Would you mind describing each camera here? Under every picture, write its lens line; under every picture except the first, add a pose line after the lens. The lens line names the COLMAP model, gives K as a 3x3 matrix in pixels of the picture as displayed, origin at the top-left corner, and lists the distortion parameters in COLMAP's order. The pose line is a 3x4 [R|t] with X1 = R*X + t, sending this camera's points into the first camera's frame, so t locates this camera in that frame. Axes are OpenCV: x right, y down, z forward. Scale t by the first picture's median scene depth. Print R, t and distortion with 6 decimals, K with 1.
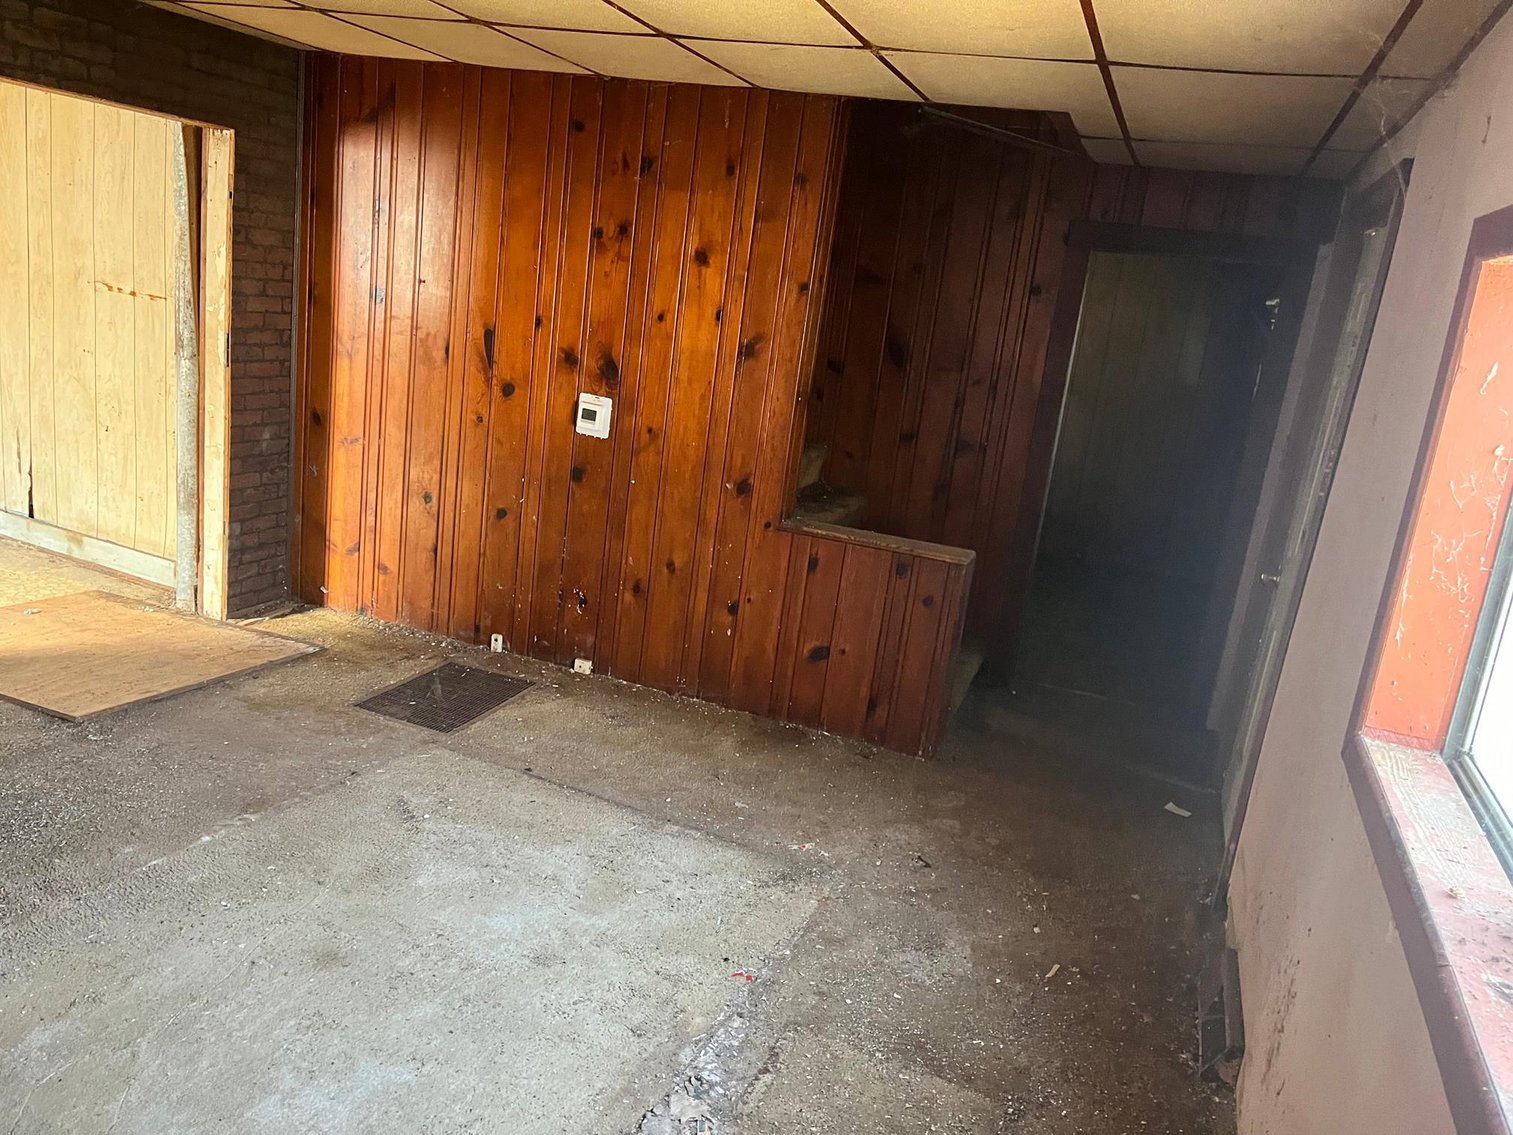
lens RADIAL K [[1139.1, 0, 758.0], [0, 1139.1, 567.0], [0, 0, 1]] dist [0.010789, 0.004781]
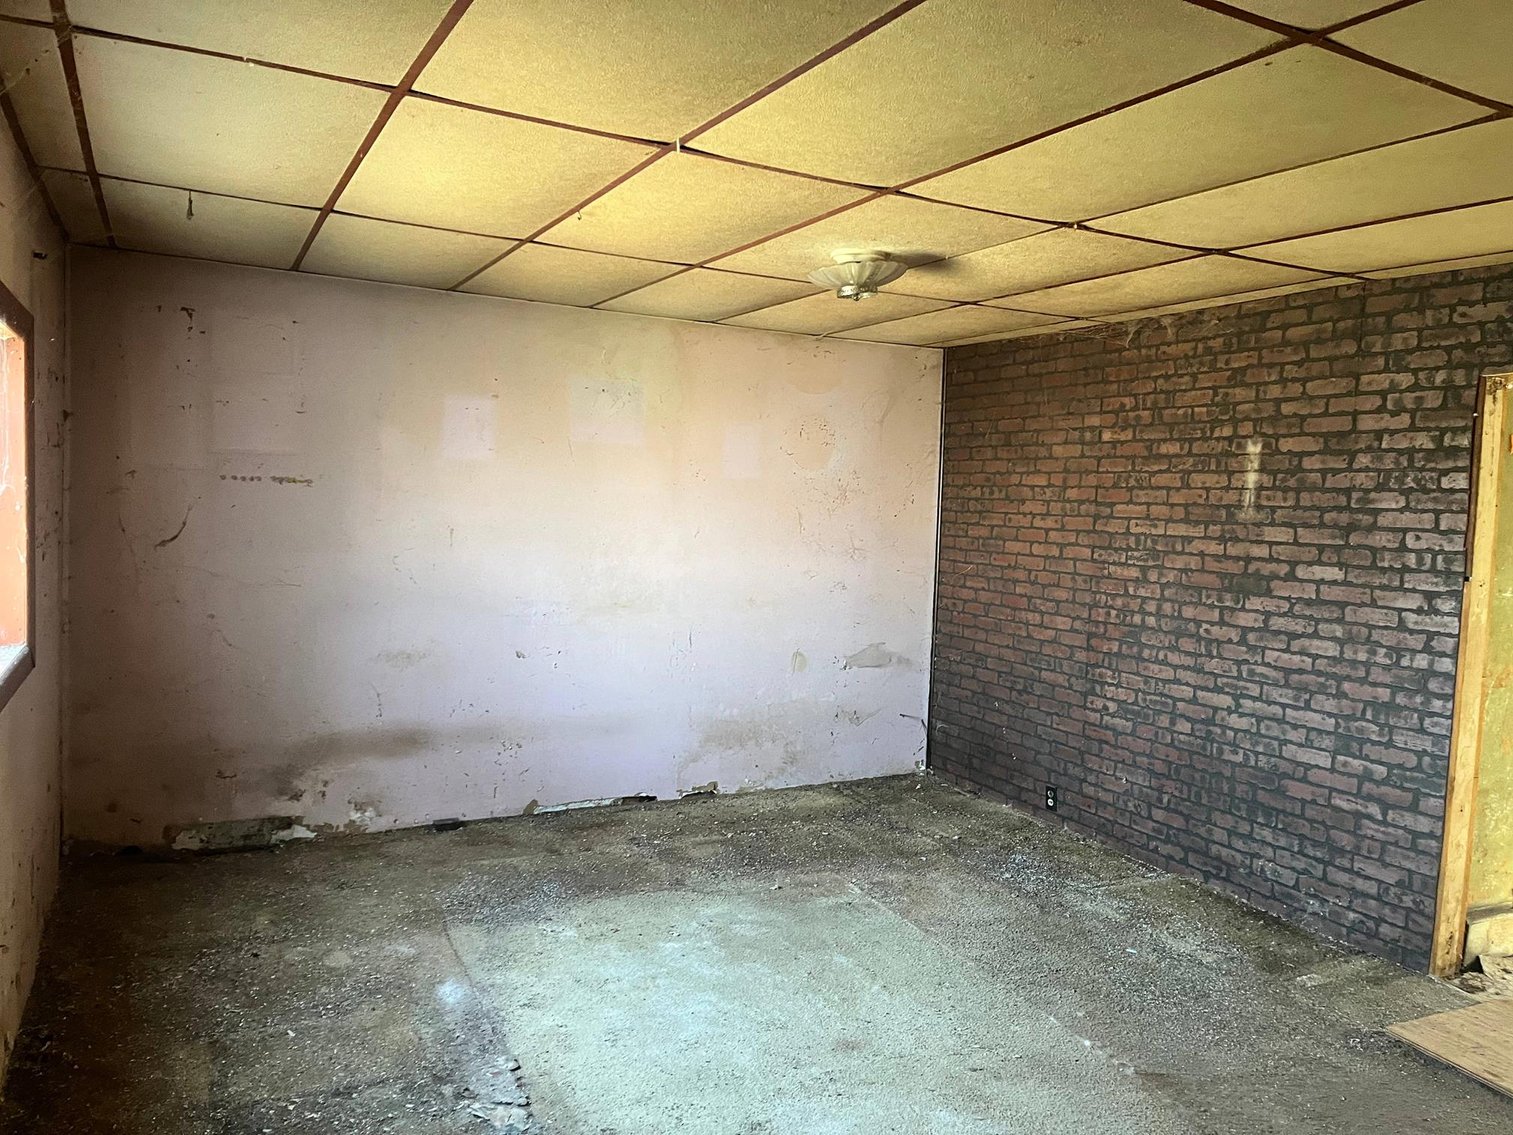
lens RADIAL K [[1139.1, 0, 759.6], [0, 1139.1, 565.9], [0, 0, 1]] dist [0.010789, 0.004781]
pose [[-0.652904, -0.083161, -0.752862, 0.574649], [-0.282893, 0.948801, 0.140530, -0.257259], [0.702629, 0.304732, -0.643001, 1.359227]]
